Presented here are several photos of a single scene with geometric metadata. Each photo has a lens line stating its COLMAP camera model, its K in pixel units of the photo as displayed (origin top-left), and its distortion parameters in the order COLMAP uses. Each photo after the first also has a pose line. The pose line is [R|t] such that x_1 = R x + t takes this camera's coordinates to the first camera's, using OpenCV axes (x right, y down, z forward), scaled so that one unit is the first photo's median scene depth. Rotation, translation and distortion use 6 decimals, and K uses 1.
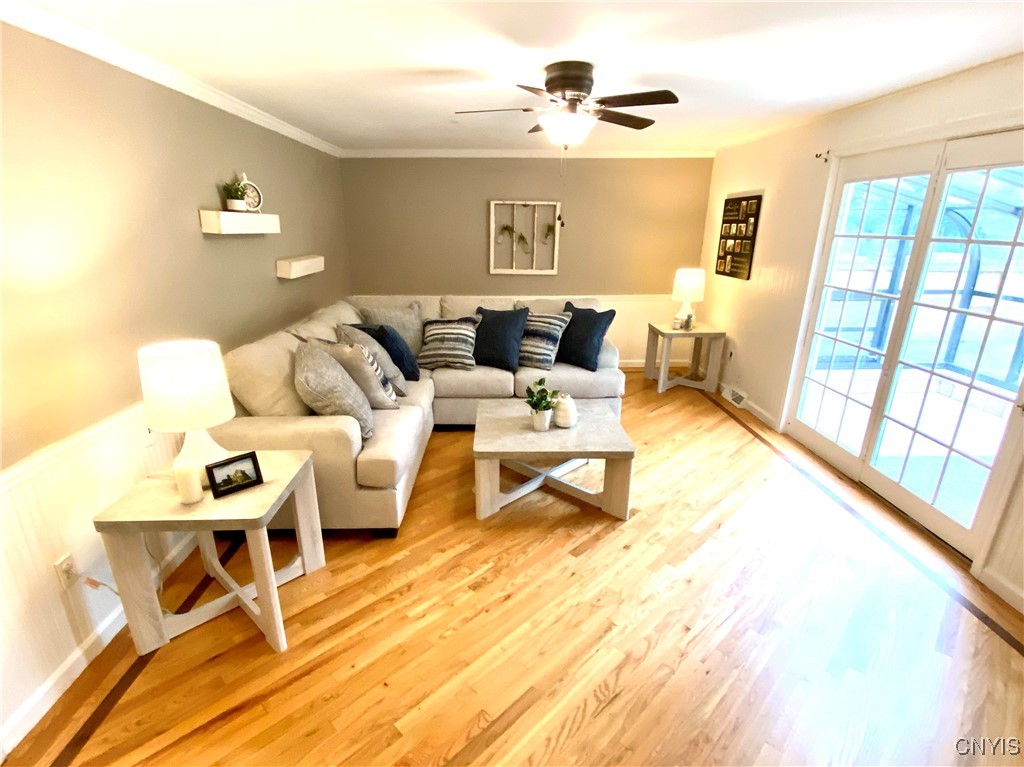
lens RADIAL K [[515.8, 0, 497.0], [0, 515.8, 413.4], [0, 0, 1]] dist [0.064314, -0.074972]
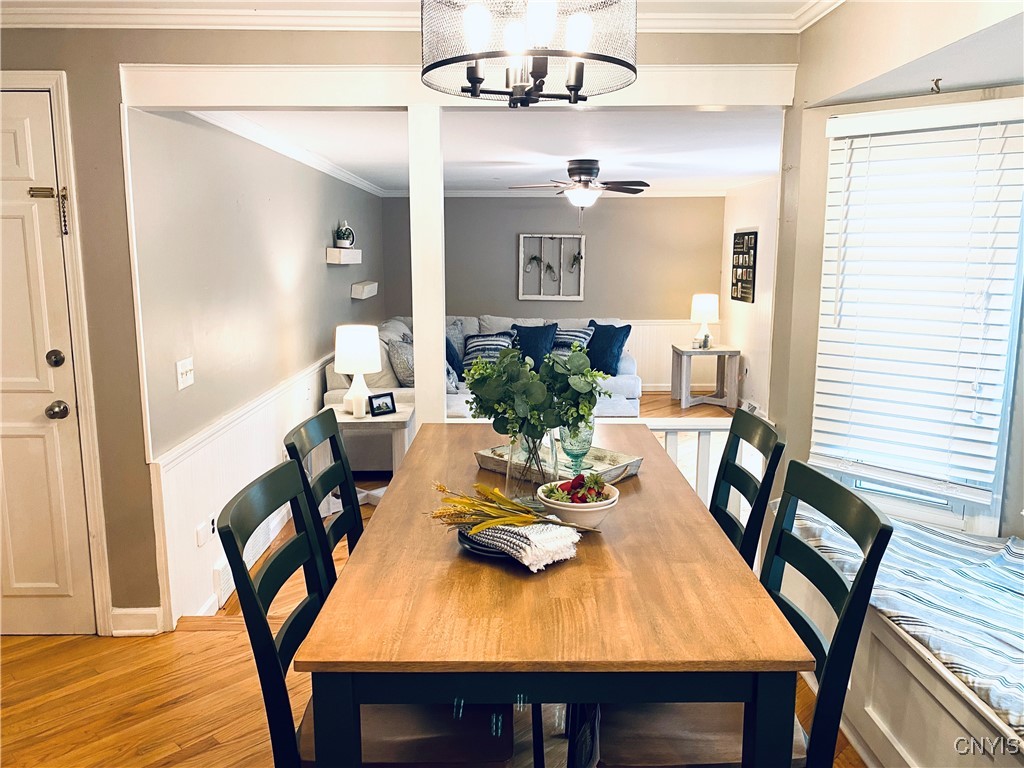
lens RADIAL K [[777.4, 0, 503.7], [0, 777.4, 381.6], [0, 0, 1]] dist [0.070937, -0.136266]
pose [[0.999998, 0.000405, -0.002099, -0.054169], [-0.000774, 0.983807, -0.179227, 0.229843], [0.001992, 0.179229, 0.983805, -0.675287]]
